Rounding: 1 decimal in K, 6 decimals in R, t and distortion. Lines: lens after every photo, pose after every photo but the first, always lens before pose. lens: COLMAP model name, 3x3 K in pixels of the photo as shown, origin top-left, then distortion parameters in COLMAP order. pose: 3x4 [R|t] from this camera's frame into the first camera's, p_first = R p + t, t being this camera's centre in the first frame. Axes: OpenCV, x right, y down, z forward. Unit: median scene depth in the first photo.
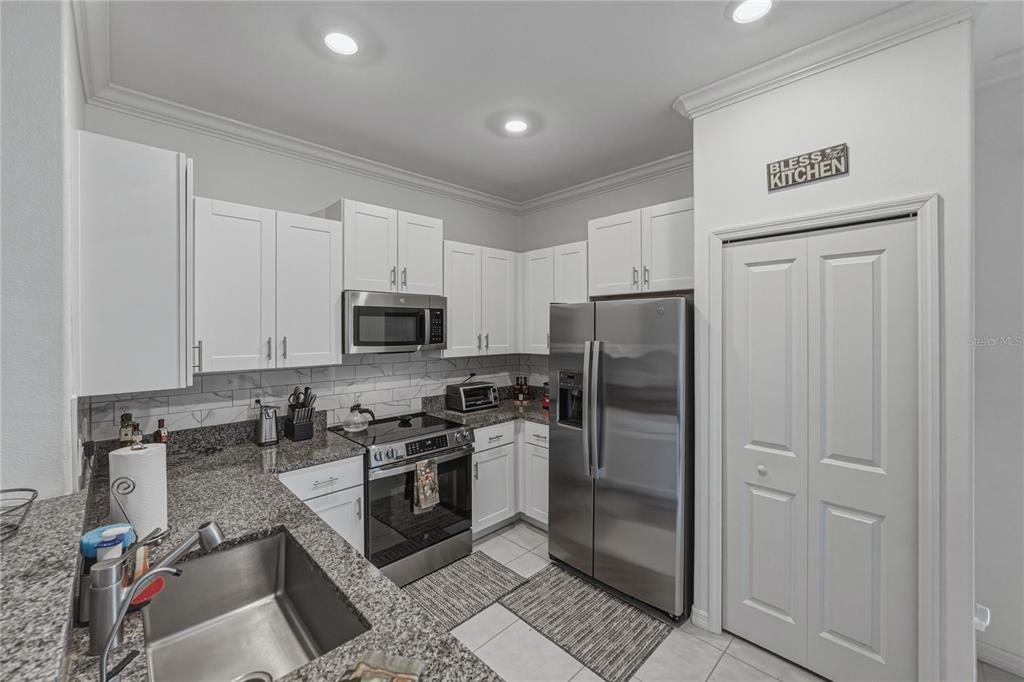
lens RADIAL K [[407.7, 0, 514.6], [0, 407.7, 331.8], [0, 0, 1]] dist [-0.006518, -0.000092]
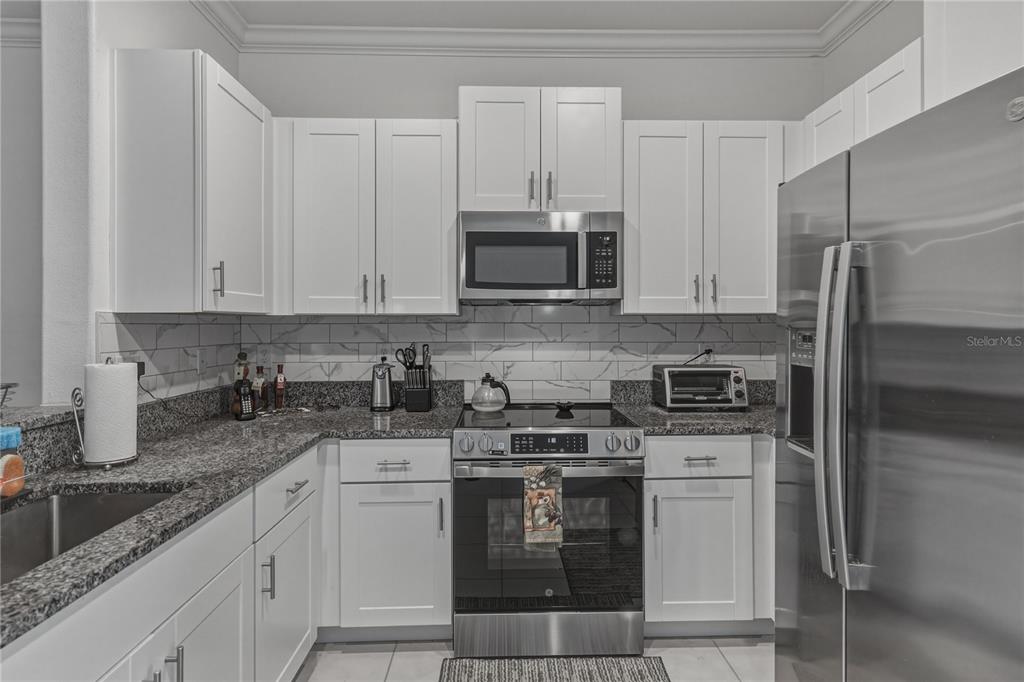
lens RADIAL K [[538.2, 0, 514.9], [0, 538.2, 318.8], [0, 0, 1]] dist [0.007397, 0.000435]
pose [[0.736050, -0.004970, -0.676909, 0.304146], [-0.005155, 0.999903, -0.012947, 0.100232], [0.676908, 0.013019, 0.735953, 0.364124]]
